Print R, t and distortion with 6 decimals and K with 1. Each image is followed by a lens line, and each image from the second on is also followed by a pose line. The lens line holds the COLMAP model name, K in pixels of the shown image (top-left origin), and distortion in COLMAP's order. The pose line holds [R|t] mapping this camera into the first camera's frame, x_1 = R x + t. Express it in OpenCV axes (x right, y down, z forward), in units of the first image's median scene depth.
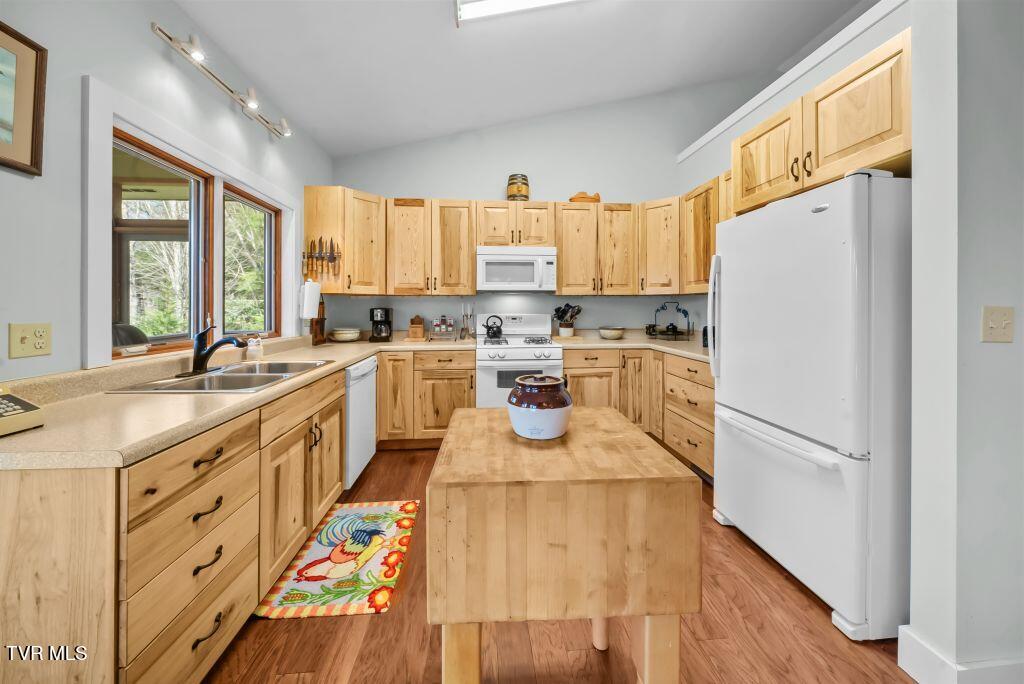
lens RADIAL K [[365.5, 0, 509.3], [0, 365.5, 302.6], [0, 0, 1]] dist [-0.000655, -0.000045]
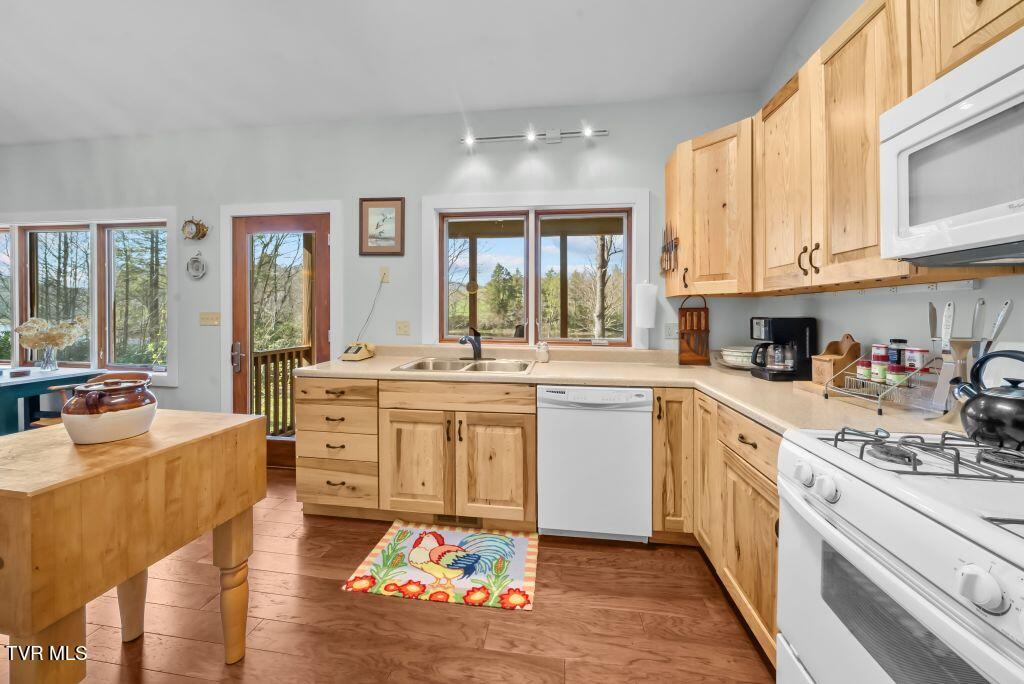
lens RADIAL K [[365.5, 0, 512.9], [0, 365.5, 315.0], [0, 0, 1]] dist [-0.000655, -0.000045]
pose [[-0.215233, 0.003892, -0.976555, 0.509881], [0.007505, 0.999969, 0.002331, 0.015133], [0.976534, -0.006828, -0.215255, 1.420357]]
